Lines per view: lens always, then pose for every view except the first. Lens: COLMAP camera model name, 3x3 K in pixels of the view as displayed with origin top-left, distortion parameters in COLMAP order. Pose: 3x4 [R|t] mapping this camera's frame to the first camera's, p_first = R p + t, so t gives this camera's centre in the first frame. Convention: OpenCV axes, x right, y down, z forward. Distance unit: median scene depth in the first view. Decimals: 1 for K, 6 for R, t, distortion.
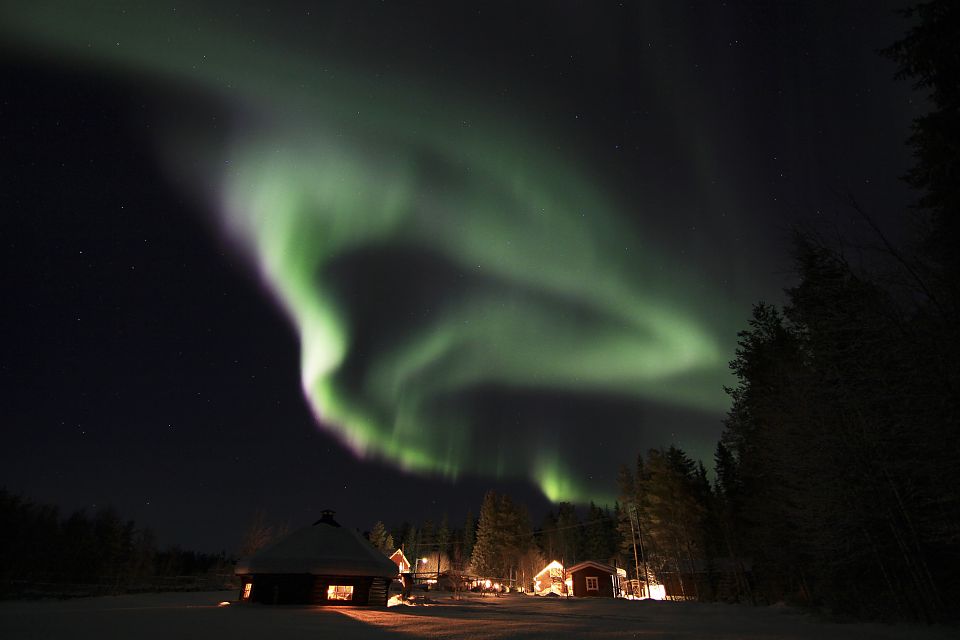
lens RADIAL K [[490.9, 0, 480.0], [0, 490.9, 320.0], [0, 0, 1]] dist [0.001303, -0.014429]
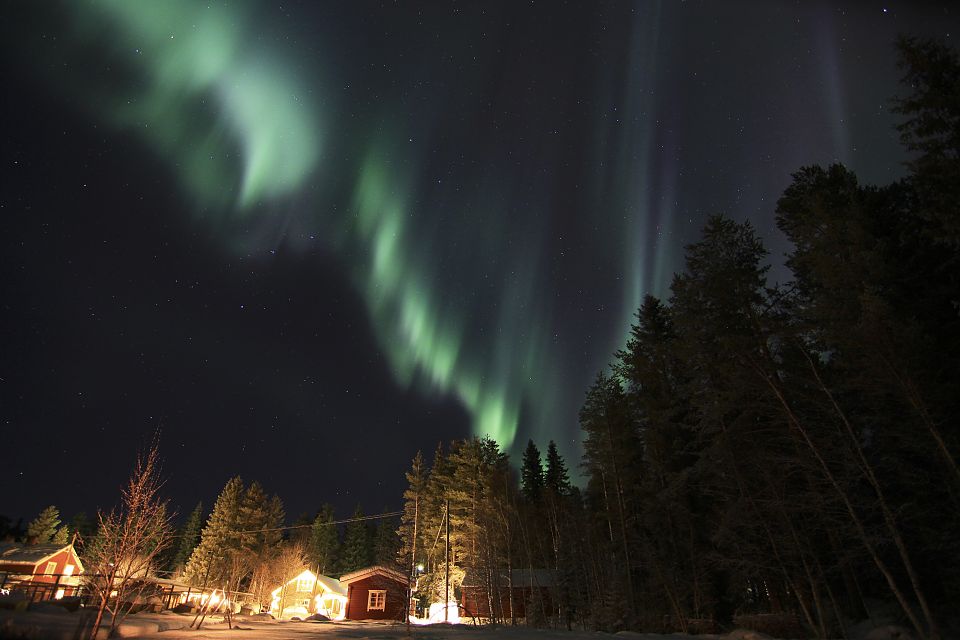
lens RADIAL K [[490.9, 0, 480.0], [0, 490.9, 320.0], [0, 0, 1]] dist [0.001303, -0.014429]
pose [[0.888519, 0.228325, 0.397997, -0.002103], [-0.217452, 0.973342, -0.072934, 0.100976], [-0.404040, -0.021743, 0.914483, 0.186224]]
